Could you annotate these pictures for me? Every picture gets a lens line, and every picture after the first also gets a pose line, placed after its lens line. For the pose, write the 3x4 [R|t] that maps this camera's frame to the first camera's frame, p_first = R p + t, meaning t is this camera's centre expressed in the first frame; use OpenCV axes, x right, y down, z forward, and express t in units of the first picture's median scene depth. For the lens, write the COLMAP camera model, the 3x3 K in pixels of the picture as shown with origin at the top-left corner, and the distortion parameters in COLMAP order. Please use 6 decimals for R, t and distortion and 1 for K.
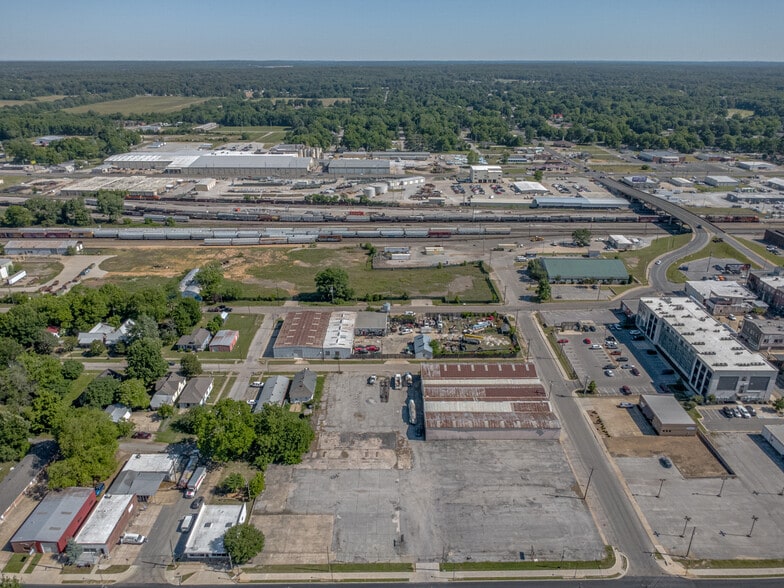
lens RADIAL K [[552.1, 0, 393.4], [0, 552.1, 295.7], [0, 0, 1]] dist [0.003404, 0.000609]
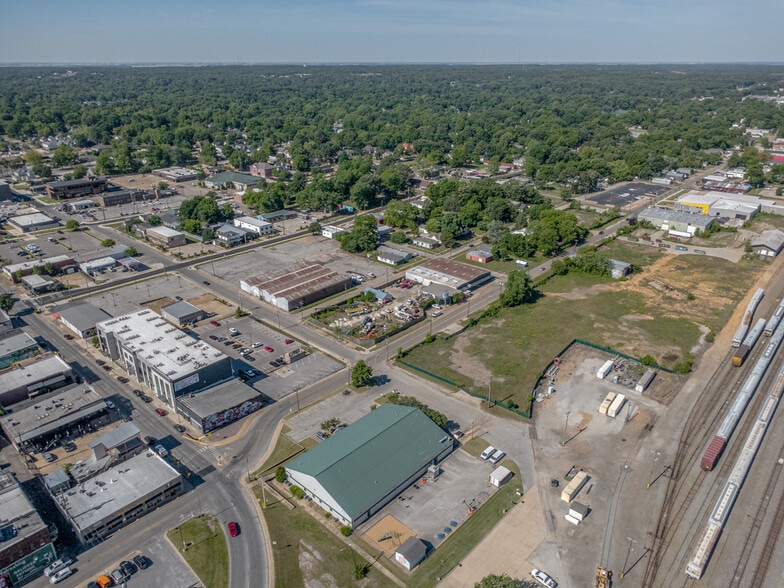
lens RADIAL K [[552.1, 0, 392.3], [0, 552.1, 294.7], [0, 0, 1]] dist [0.003404, 0.000609]
pose [[-0.672208, 0.288224, -0.681955, 0.788203], [-0.295223, 0.740361, 0.603912, -0.597349], [0.678955, 0.607283, -0.412586, 1.399870]]
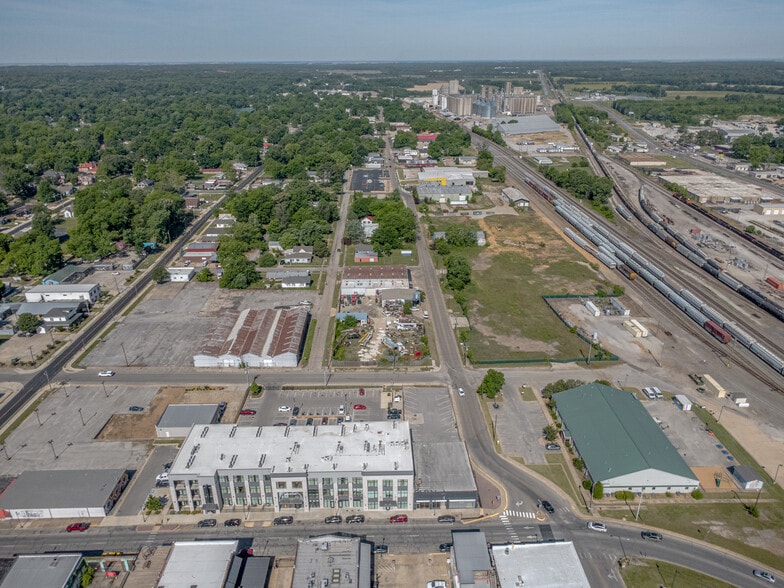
lens RADIAL K [[552.1, 0, 391.5], [0, 552.1, 294.1], [0, 0, 1]] dist [0.003404, 0.000609]
pose [[0.021907, 0.391388, -0.919965, 0.969167], [-0.391107, 0.850207, 0.352397, -0.339146], [0.920084, 0.352085, 0.171700, 0.797046]]
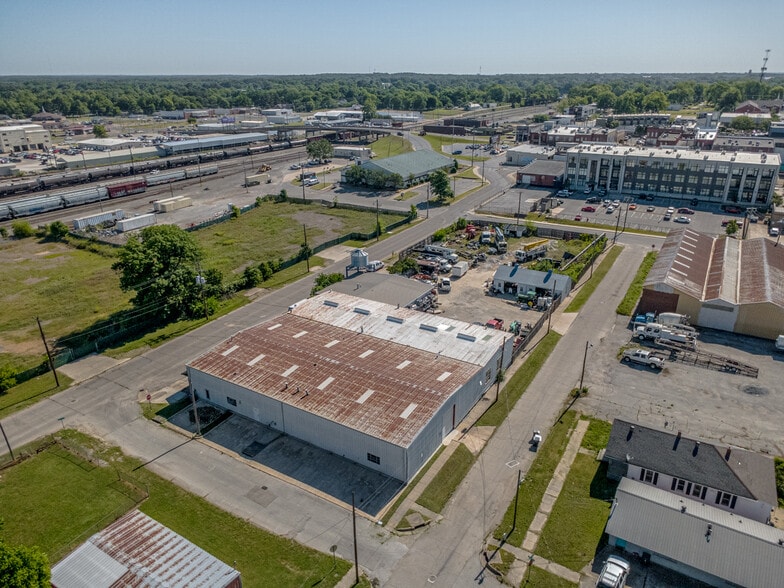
lens RADIAL K [[552.1, 0, 392.8], [0, 552.1, 289.6], [0, 0, 1]] dist [0.003404, 0.000609]
pose [[0.523003, -0.318515, 0.790580, -0.357058], [0.346433, 0.926916, 0.144263, -0.011980], [-0.778750, 0.198433, 0.595124, 0.746502]]
